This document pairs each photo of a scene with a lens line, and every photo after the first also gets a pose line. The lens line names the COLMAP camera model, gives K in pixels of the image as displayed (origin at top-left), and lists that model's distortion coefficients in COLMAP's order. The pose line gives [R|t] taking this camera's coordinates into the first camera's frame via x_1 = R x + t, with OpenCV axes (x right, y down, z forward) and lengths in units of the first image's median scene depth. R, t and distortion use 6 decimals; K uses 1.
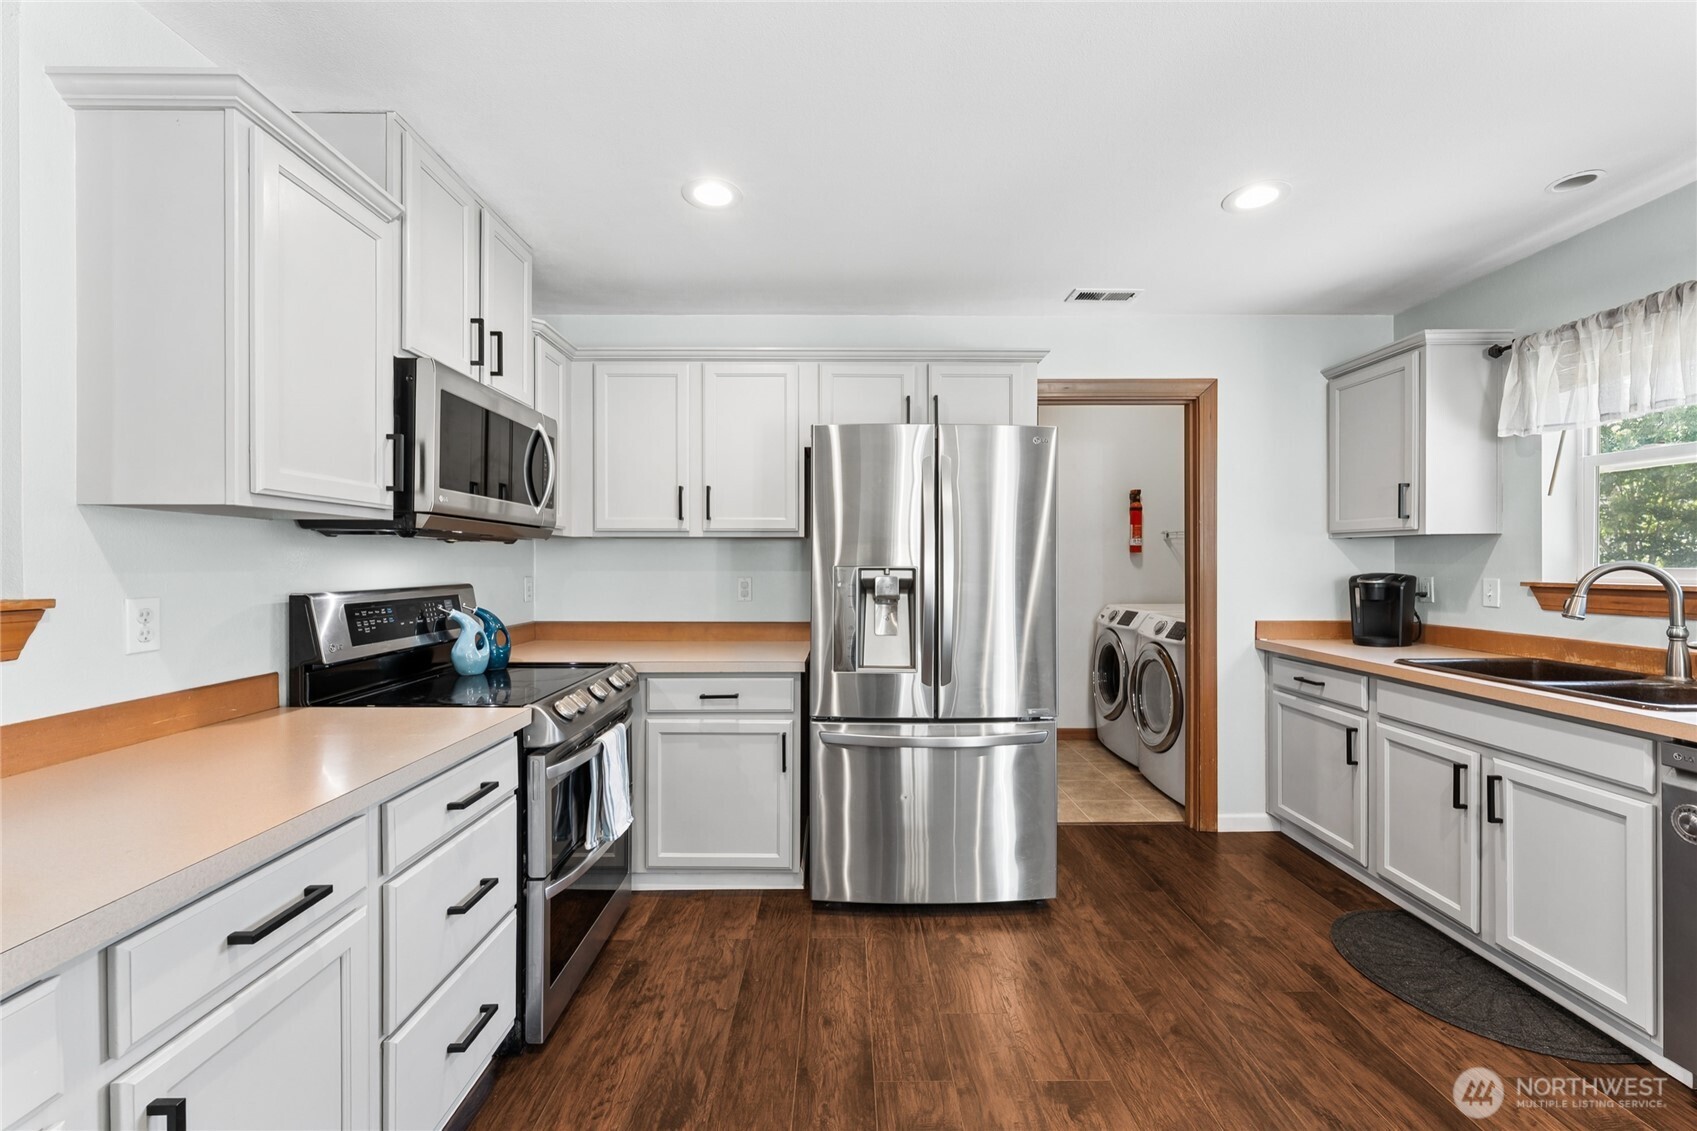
lens RADIAL K [[670.6, 0, 848.5], [0, 670.6, 565.5], [0, 0, 1]] dist [0.000637, -0.000022]
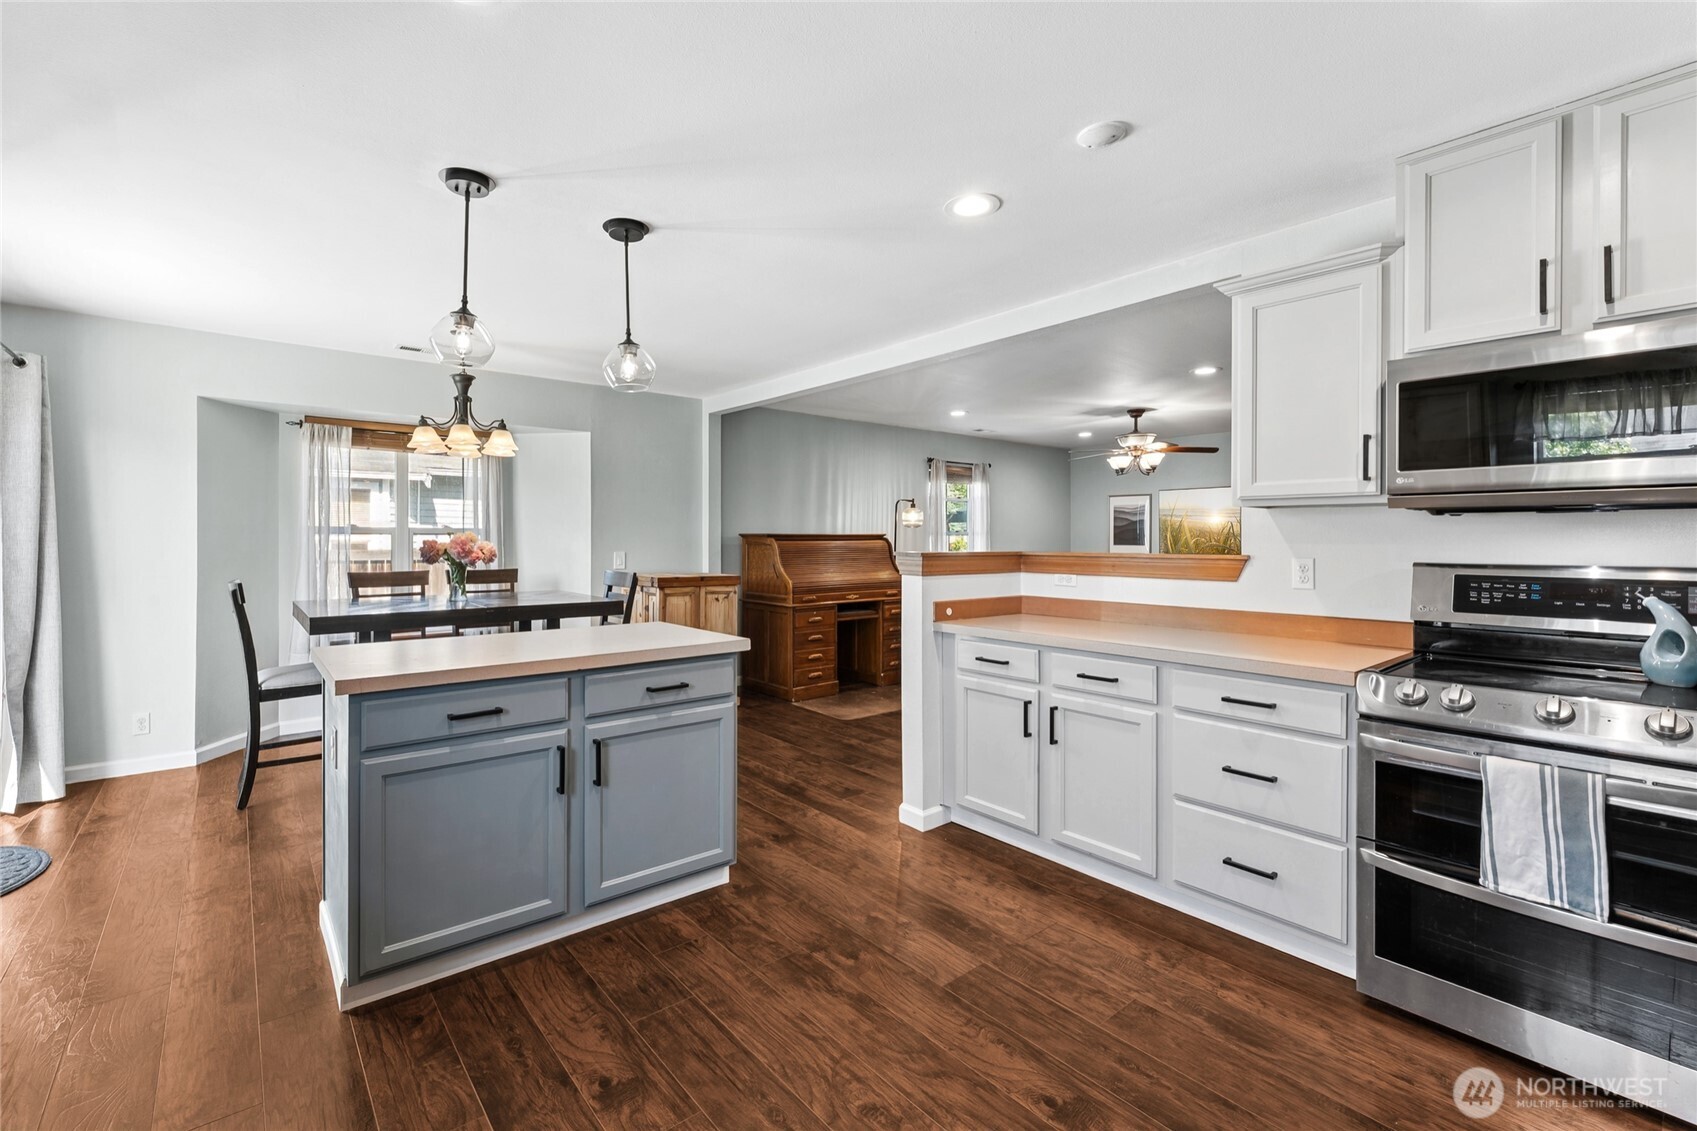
lens RADIAL K [[738.3, 0, 791.8], [0, 738.3, 543.4], [0, 0, 1]] dist [-0.000597, 0.000043]
pose [[-0.795013, 0.002547, -0.606587, 0.731561], [-0.003107, 0.999961, 0.008272, -0.001896], [0.606584, 0.008461, -0.794974, 1.048103]]
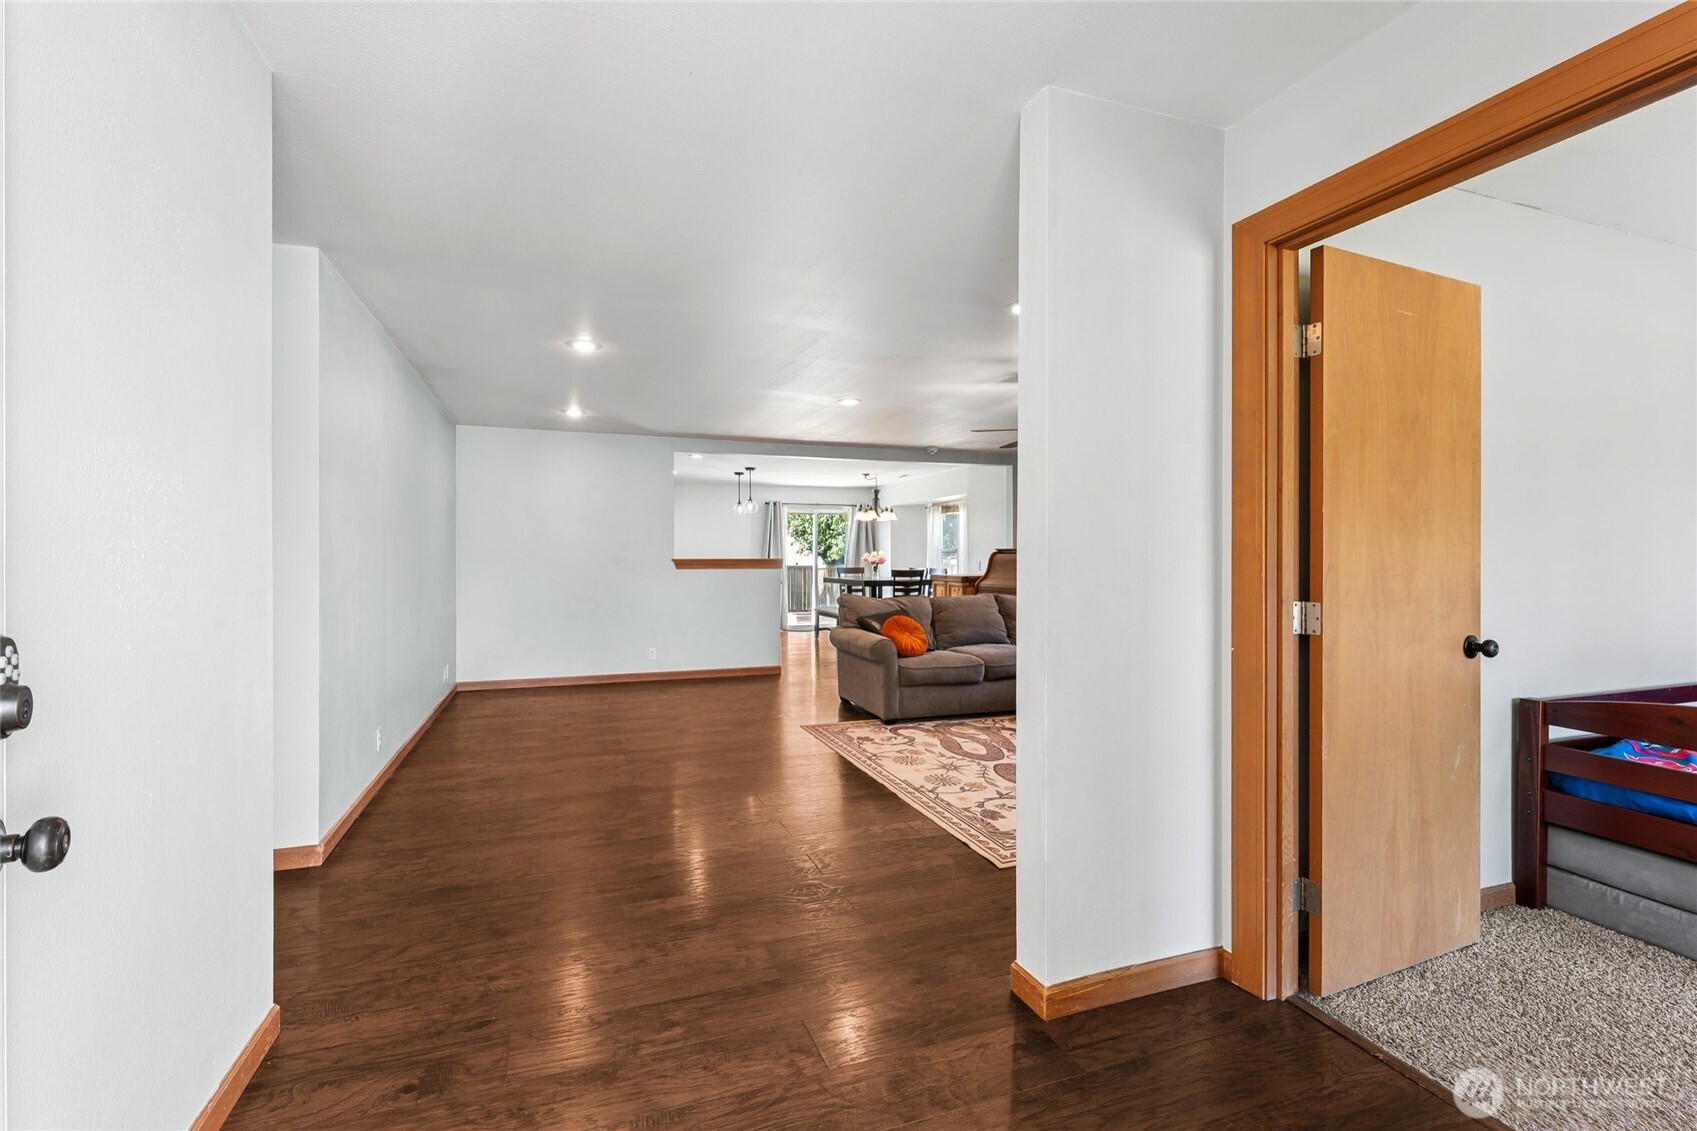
lens RADIAL K [[703.4, 0, 794.9], [0, 703.4, 558.4], [0, 0, 1]] dist [0.000331, -0.000013]
pose [[-0.310827, -0.000626, 0.950466, -3.706925], [0.006454, 0.999975, 0.002770, 0.017234], [-0.950445, 0.006996, -0.310815, 0.960411]]
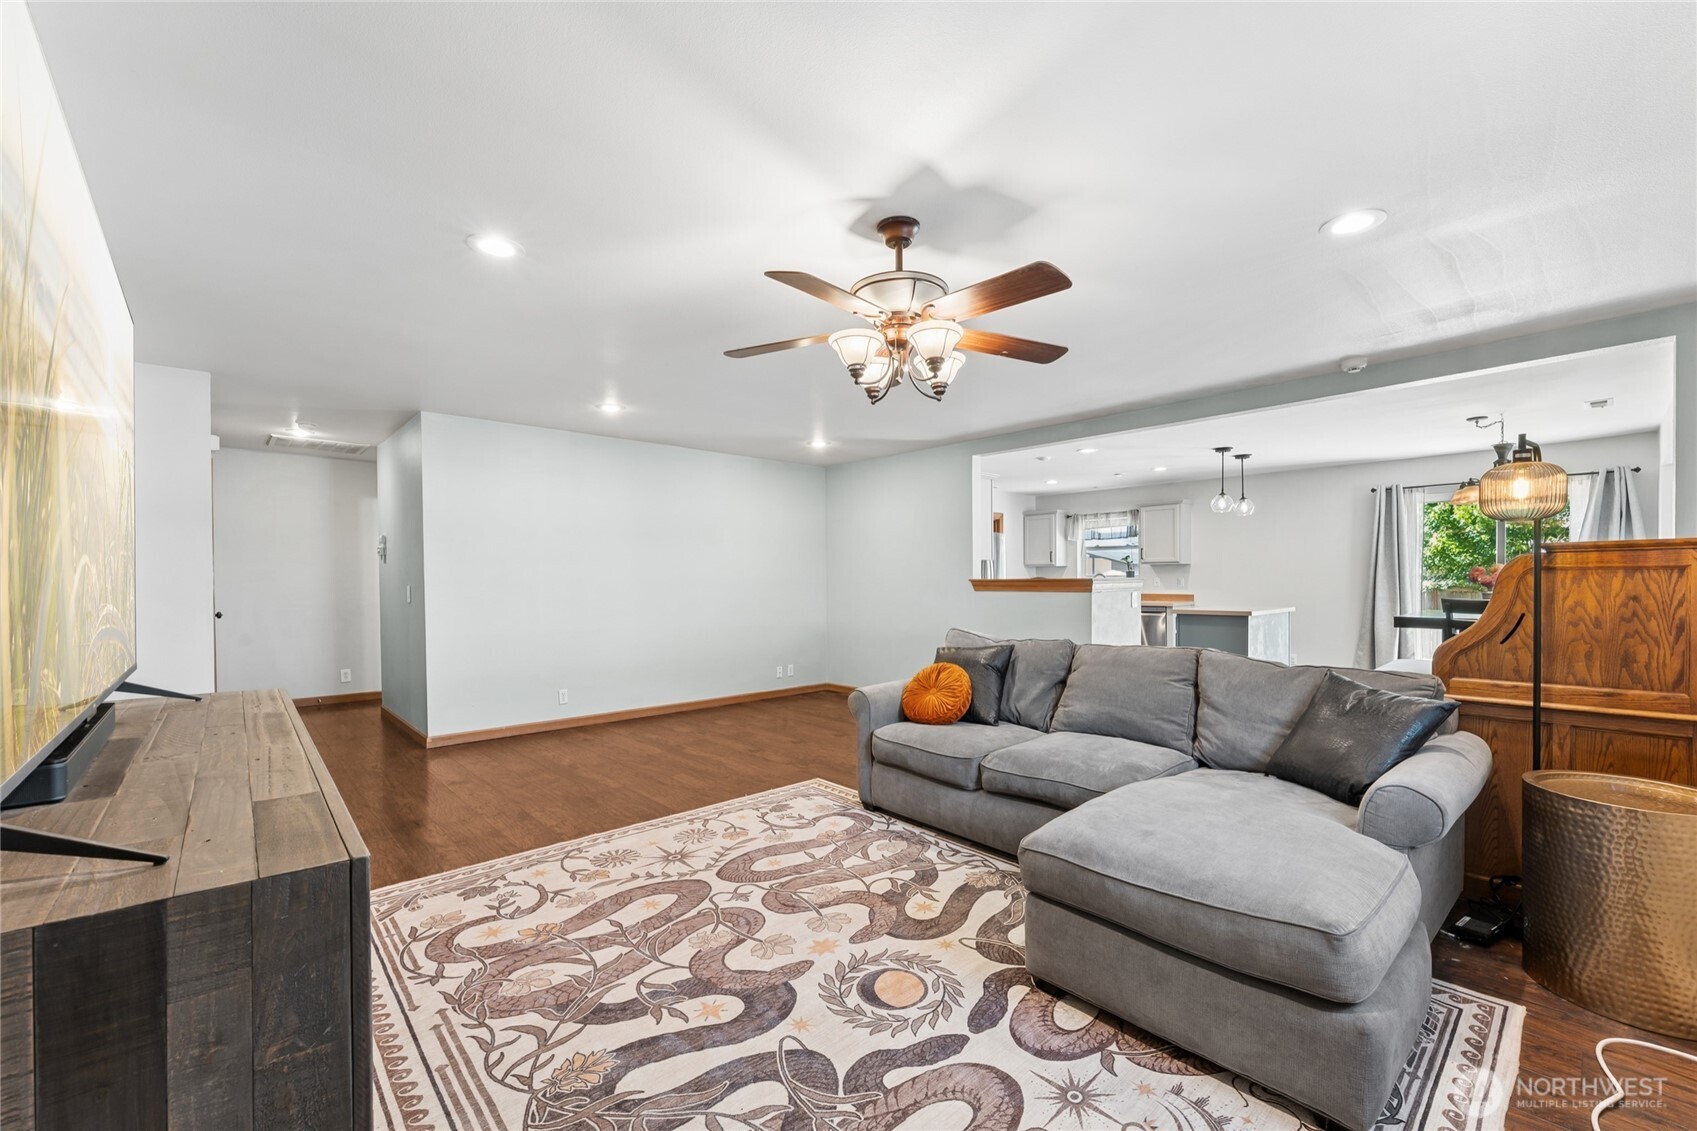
lens RADIAL K [[695.2, 0, 843.8], [0, 695.2, 585.1], [0, 0, 1]] dist [-0.001474, -0.000119]
pose [[0.742506, -0.009826, 0.669767, -2.800022], [0.010035, 0.999943, 0.003545, 0.031866], [-0.669764, 0.004089, 0.742563, -1.121309]]
